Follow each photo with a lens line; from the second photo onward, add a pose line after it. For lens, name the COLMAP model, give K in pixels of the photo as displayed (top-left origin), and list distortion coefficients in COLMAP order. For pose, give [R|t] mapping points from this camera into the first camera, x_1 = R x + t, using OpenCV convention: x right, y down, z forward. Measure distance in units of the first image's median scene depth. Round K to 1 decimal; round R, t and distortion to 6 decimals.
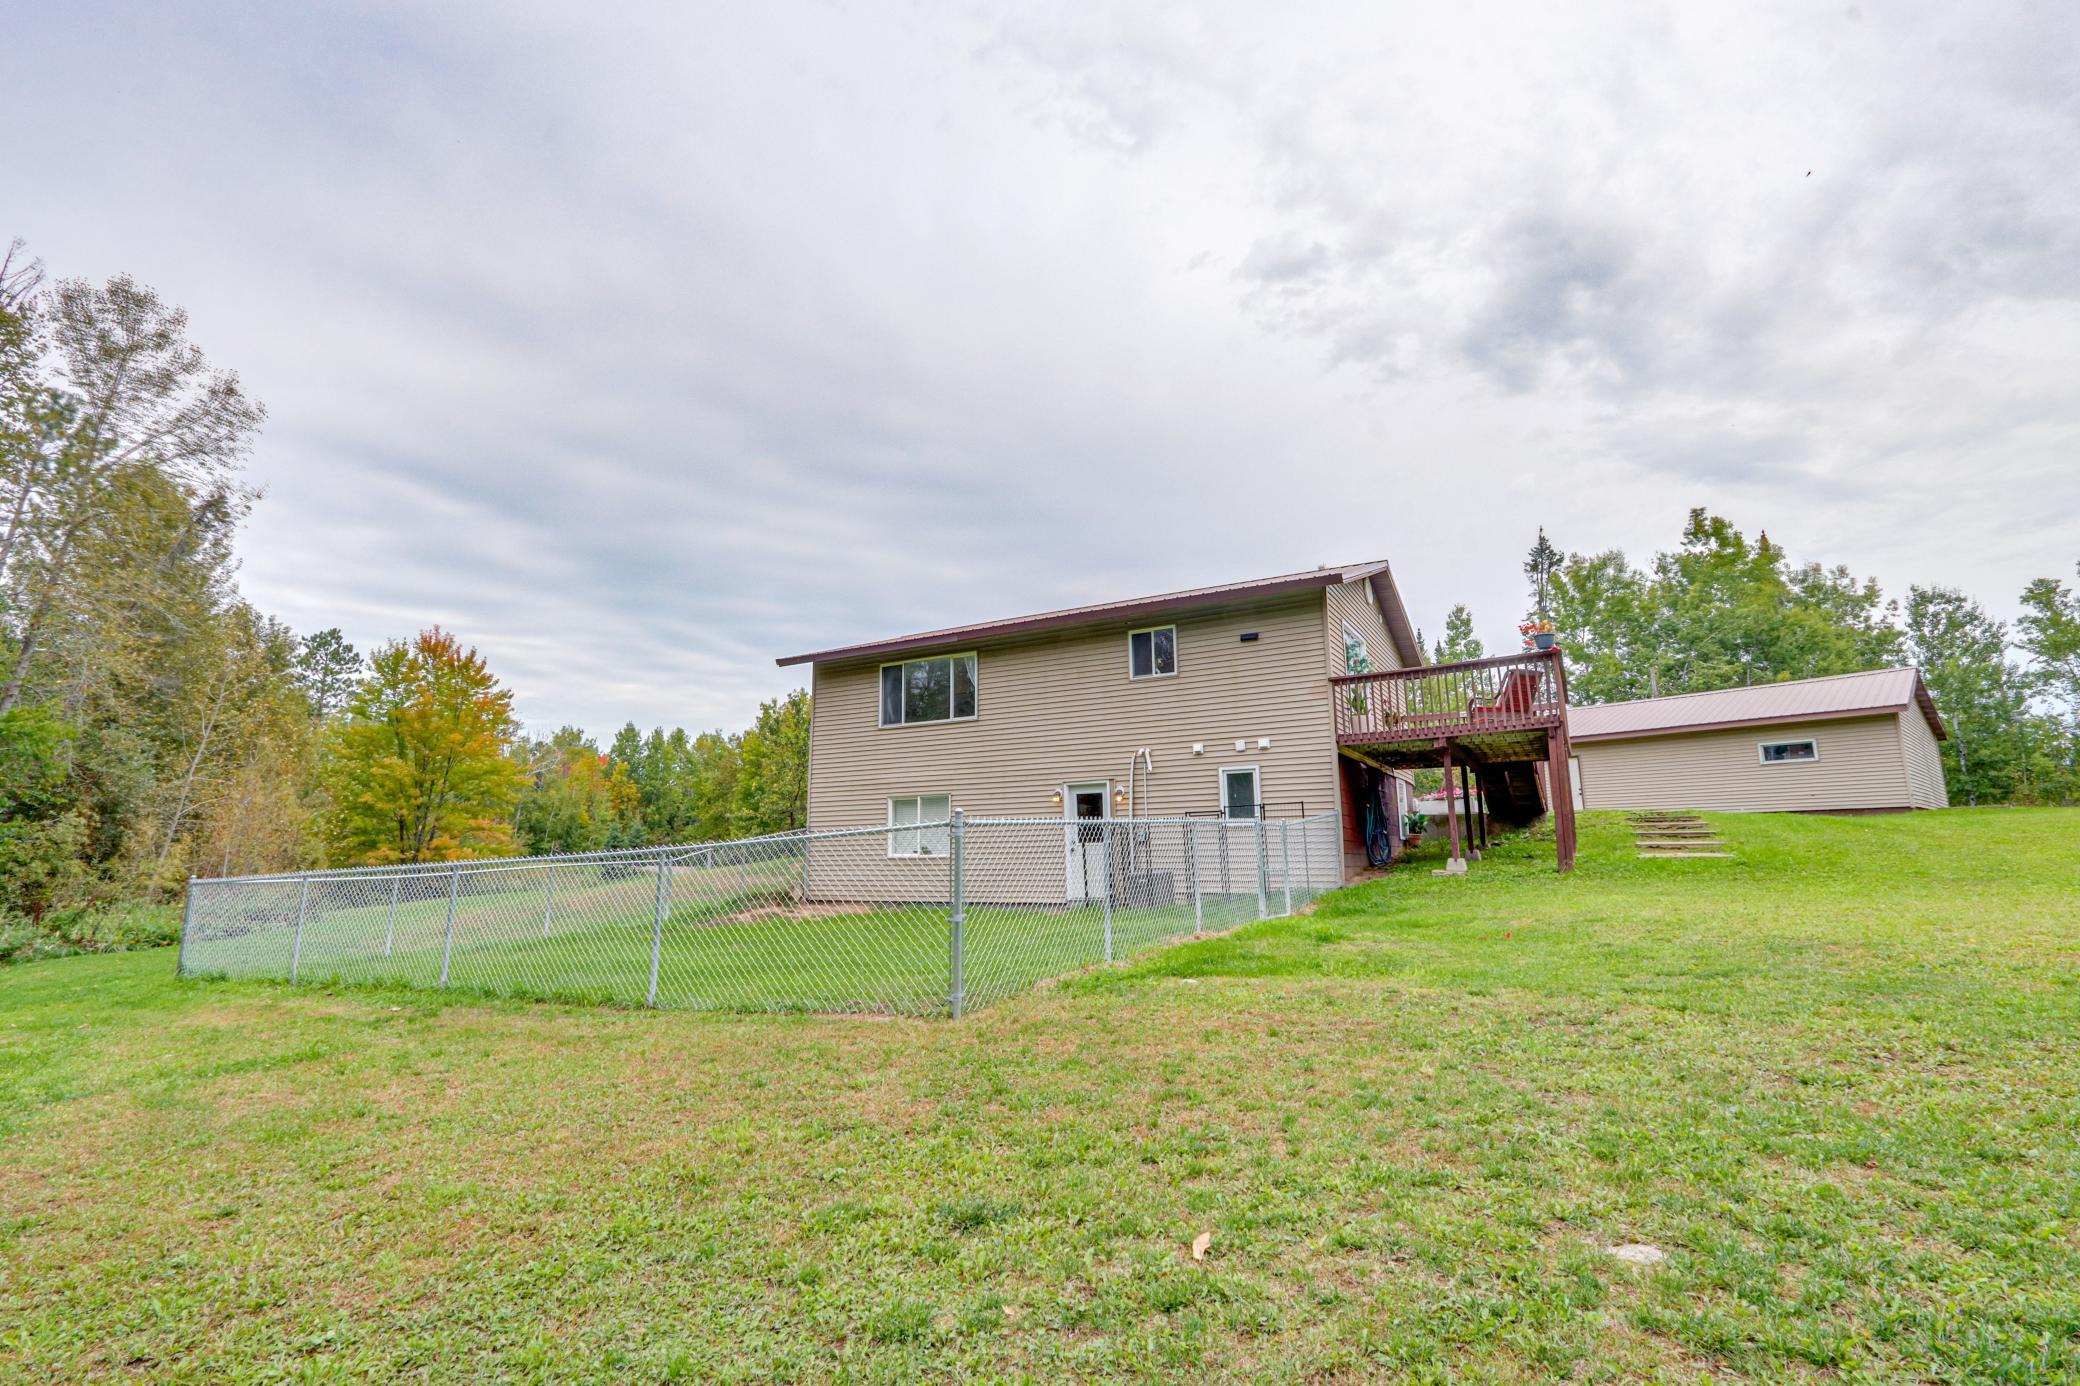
lens RADIAL K [[964.7, 0, 1040.0], [0, 964.7, 693.0], [0, 0, 1]] dist [-0.001425, 0.000343]
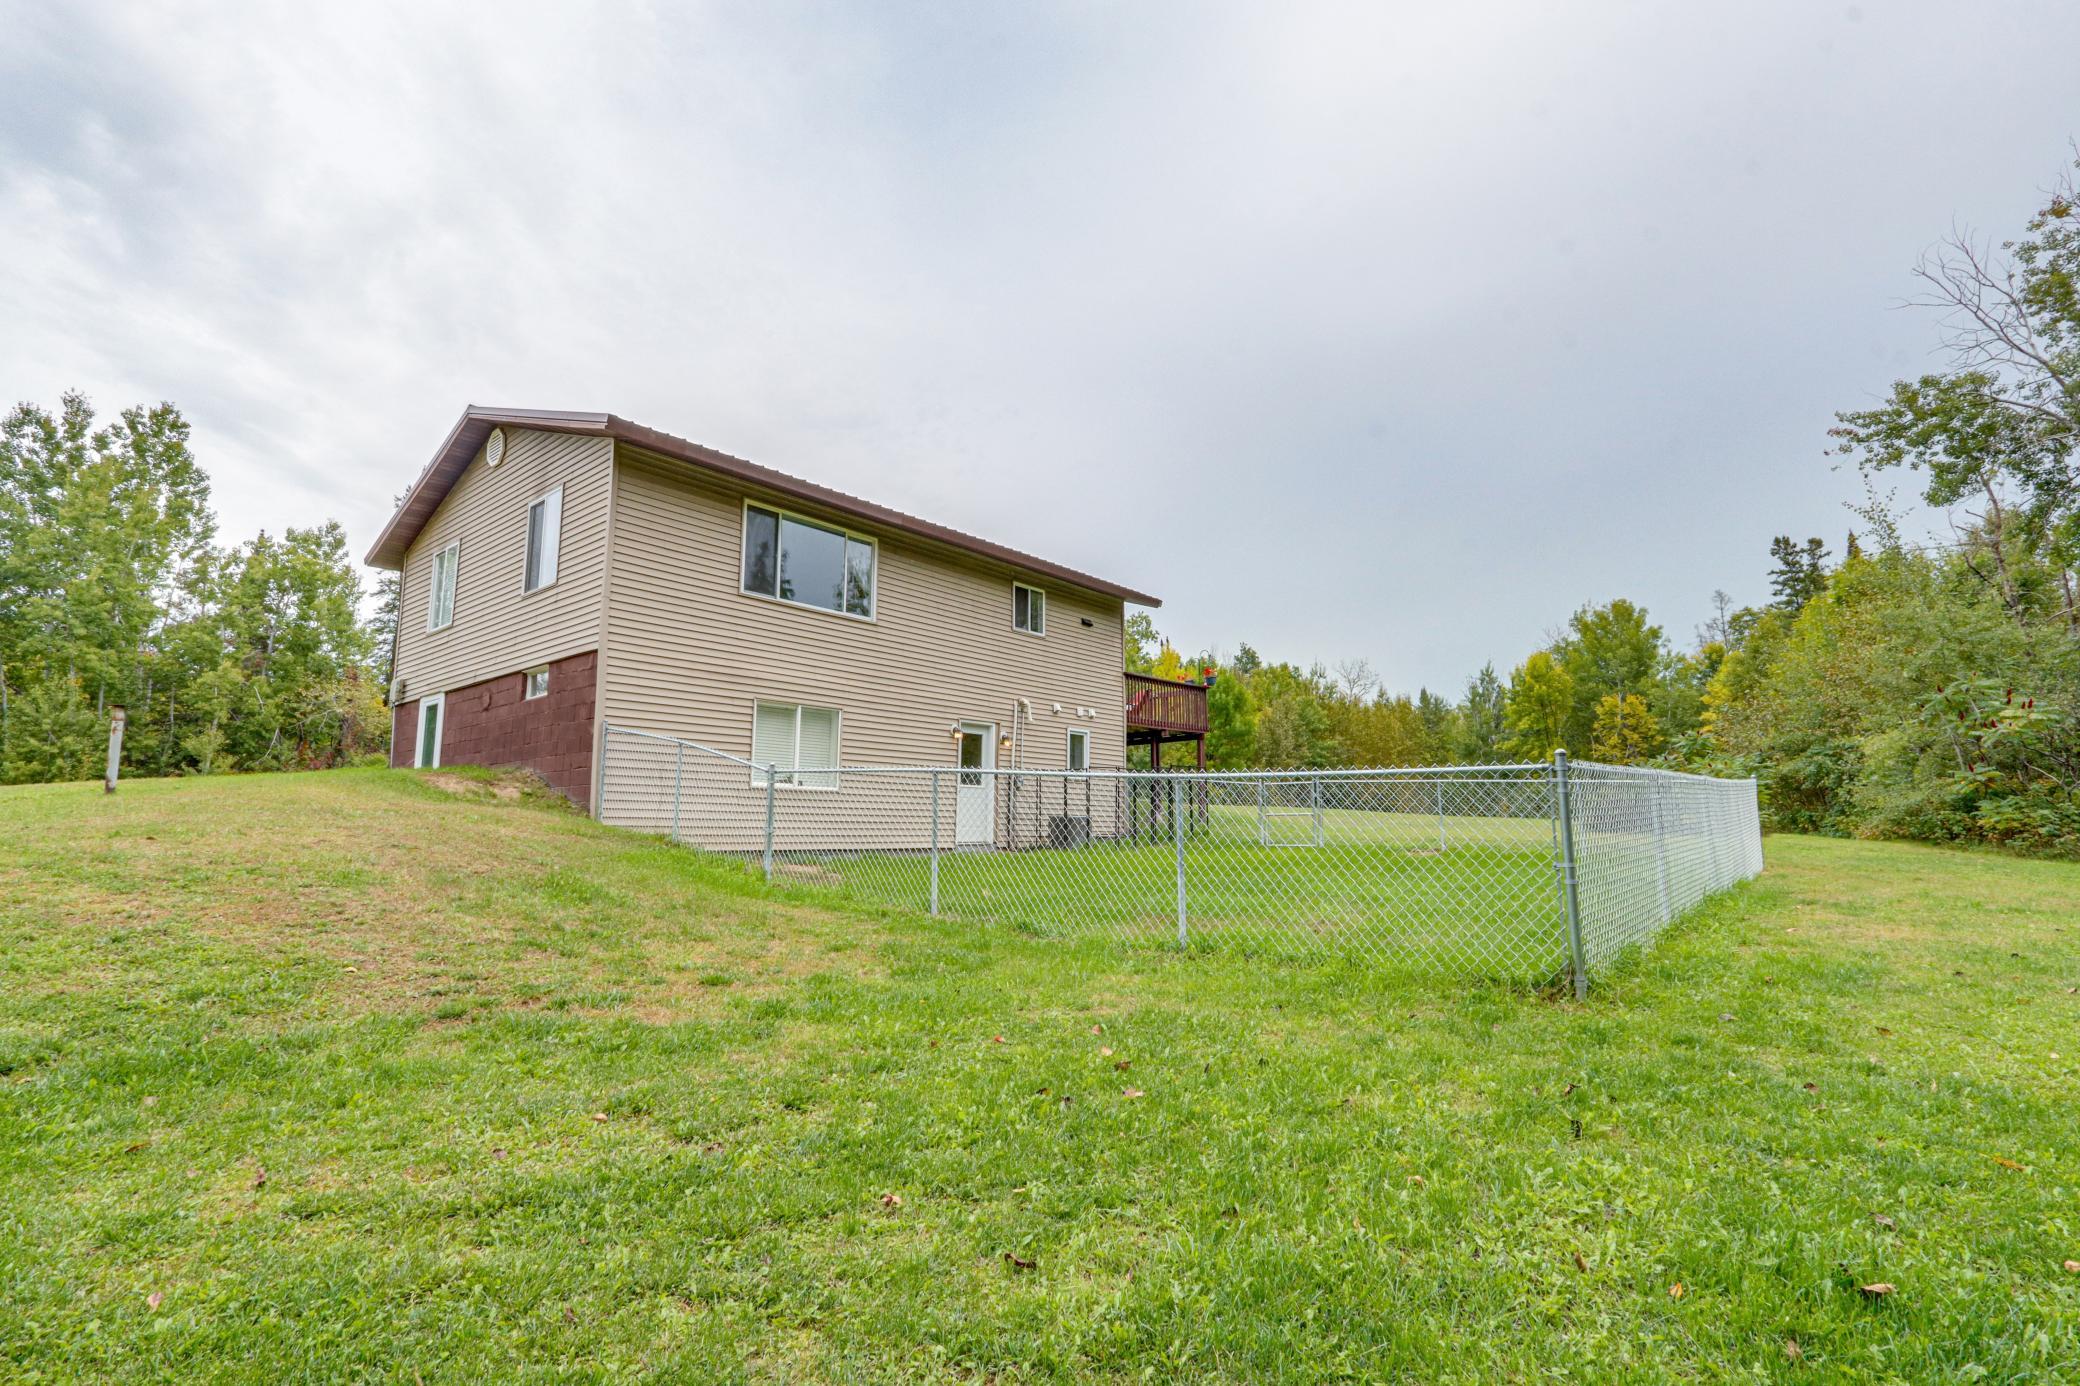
lens RADIAL K [[964.7, 0, 1040.0], [0, 964.7, 693.0], [0, 0, 1]] dist [-0.001425, 0.000343]
pose [[0.174086, 0.151821, 0.972957, -0.801186], [-0.176901, 0.976791, -0.120767, 0.154492], [-0.968710, -0.151093, 0.196903, 0.694007]]
